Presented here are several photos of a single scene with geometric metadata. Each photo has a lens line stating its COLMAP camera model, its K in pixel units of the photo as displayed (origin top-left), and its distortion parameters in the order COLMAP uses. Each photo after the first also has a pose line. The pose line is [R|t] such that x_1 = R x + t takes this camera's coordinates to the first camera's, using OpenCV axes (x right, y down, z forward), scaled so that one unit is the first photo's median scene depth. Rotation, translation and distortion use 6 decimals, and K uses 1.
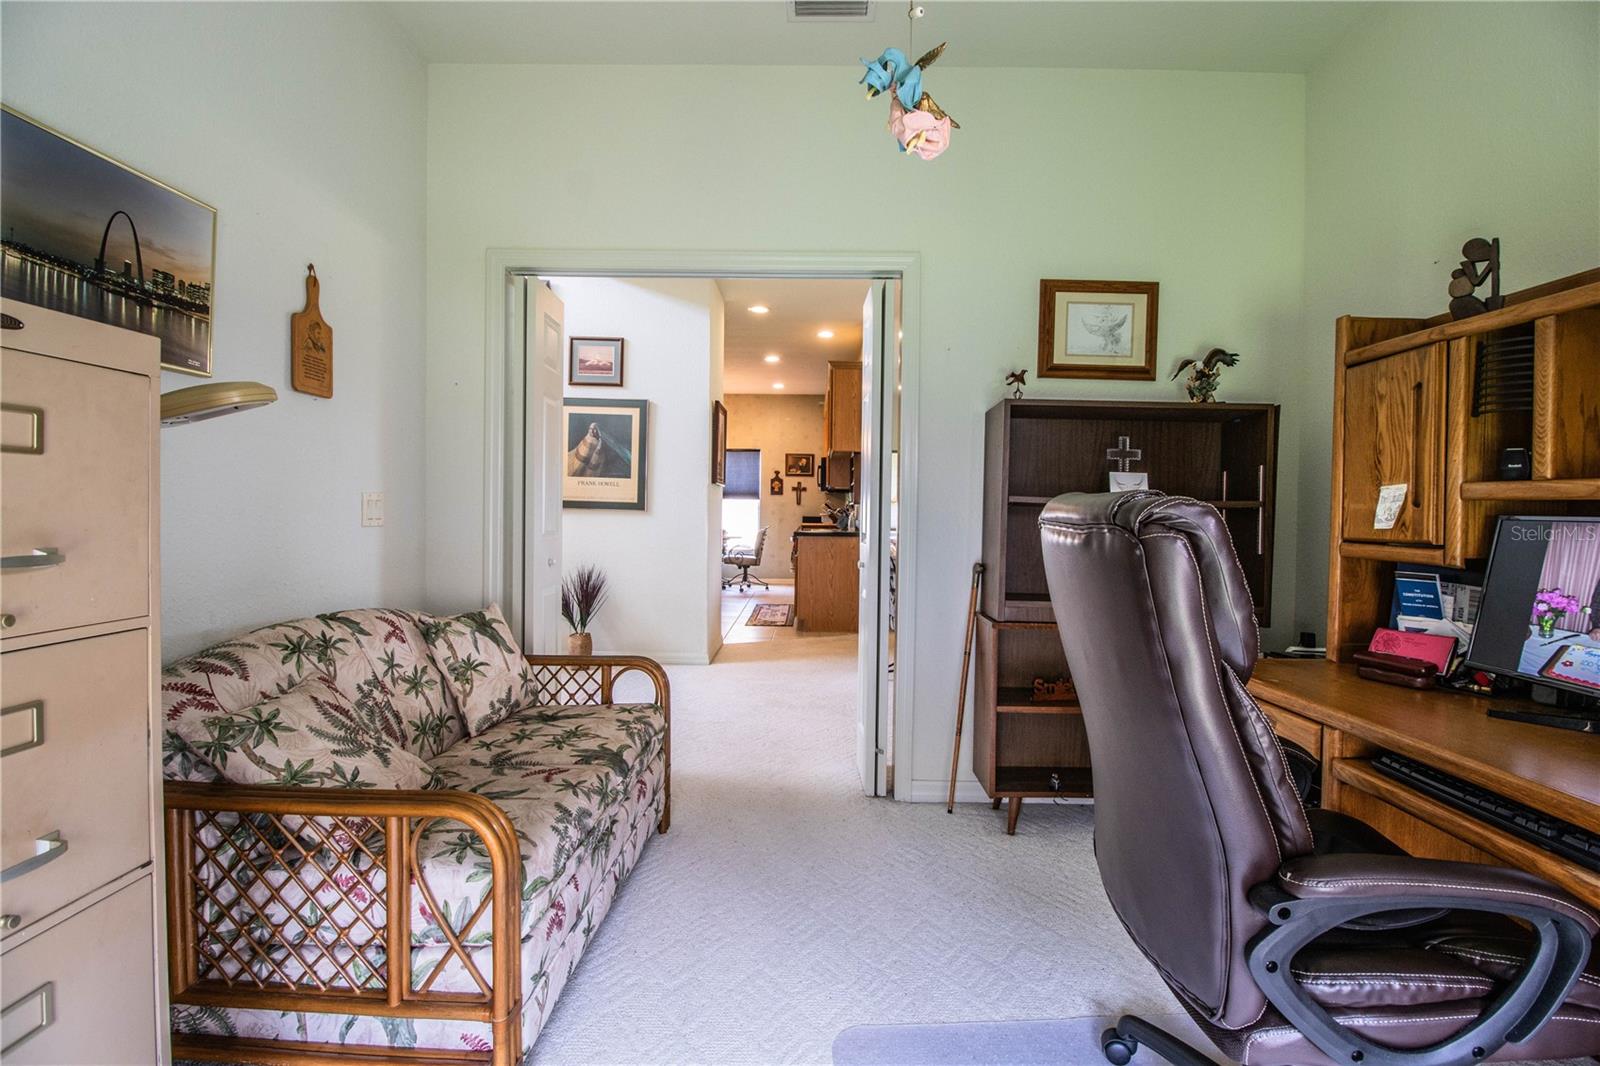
lens RADIAL K [[735.2, 0, 813.0], [0, 735.2, 523.6], [0, 0, 1]] dist [0.001727, -0.014319]
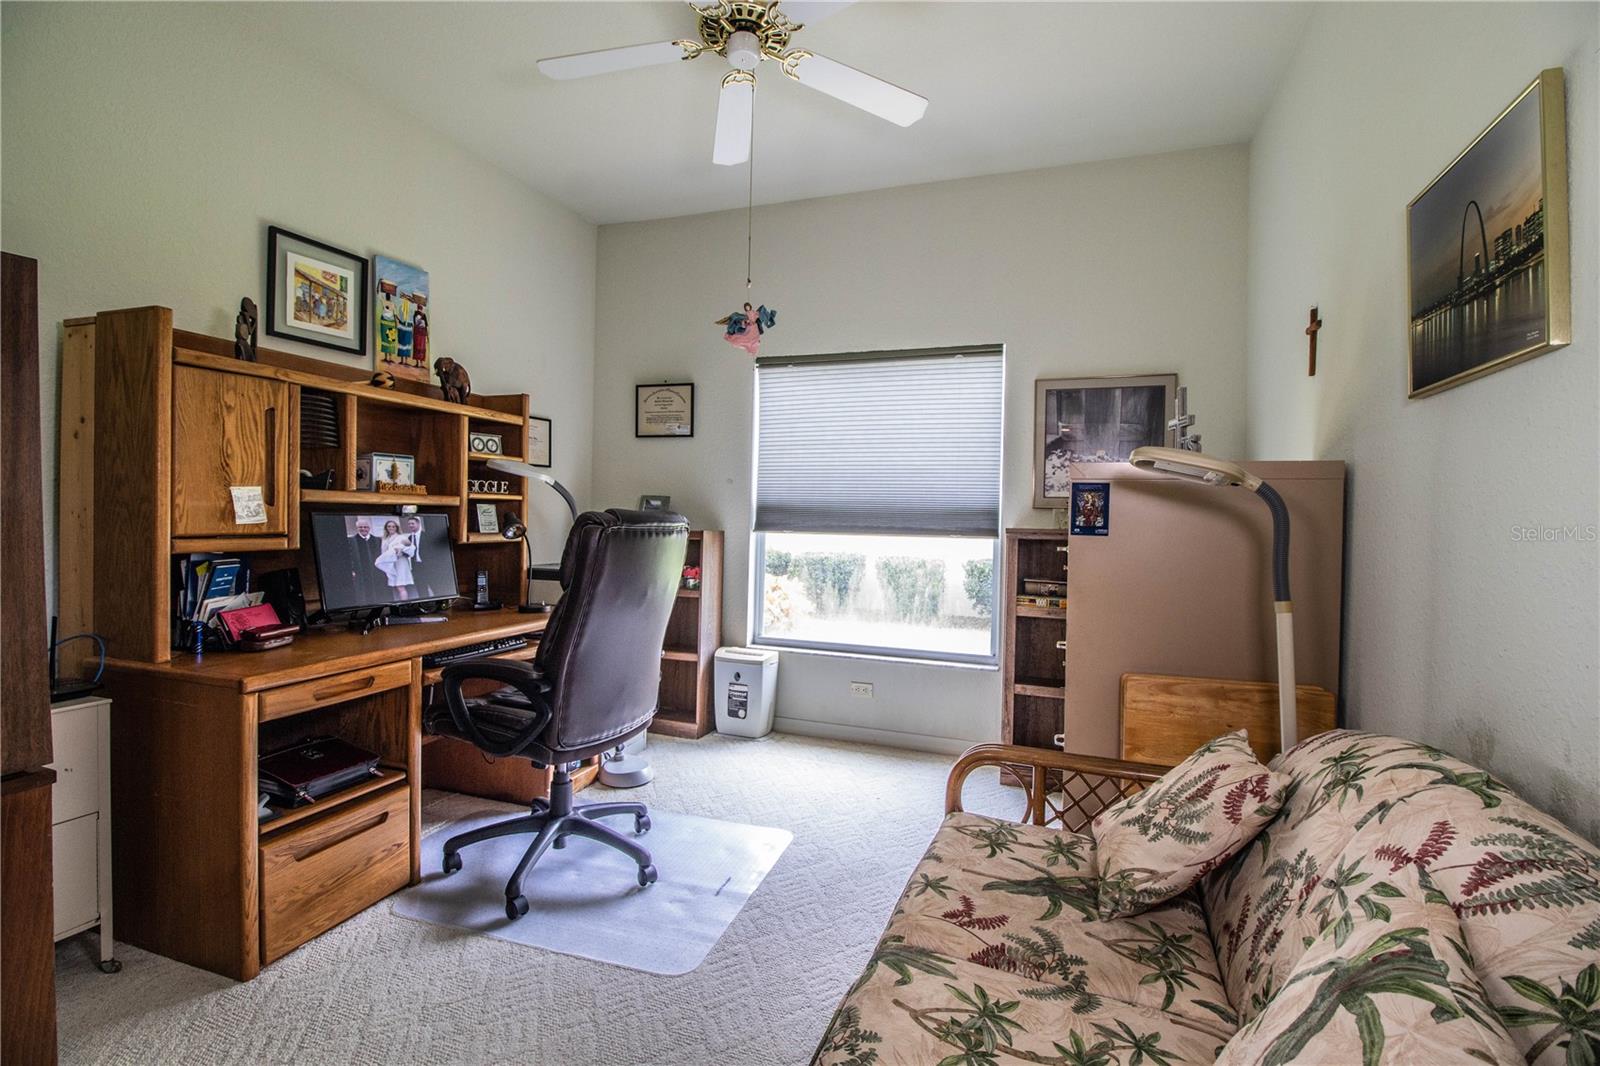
lens RADIAL K [[735.2, 0, 813.0], [0, 735.2, 523.6], [0, 0, 1]] dist [0.001727, -0.014319]
pose [[-0.941655, -0.036242, 0.334622, -0.462205], [-0.026465, 0.999080, 0.033733, -0.056697], [-0.335537, 0.022909, -0.941748, 1.792077]]
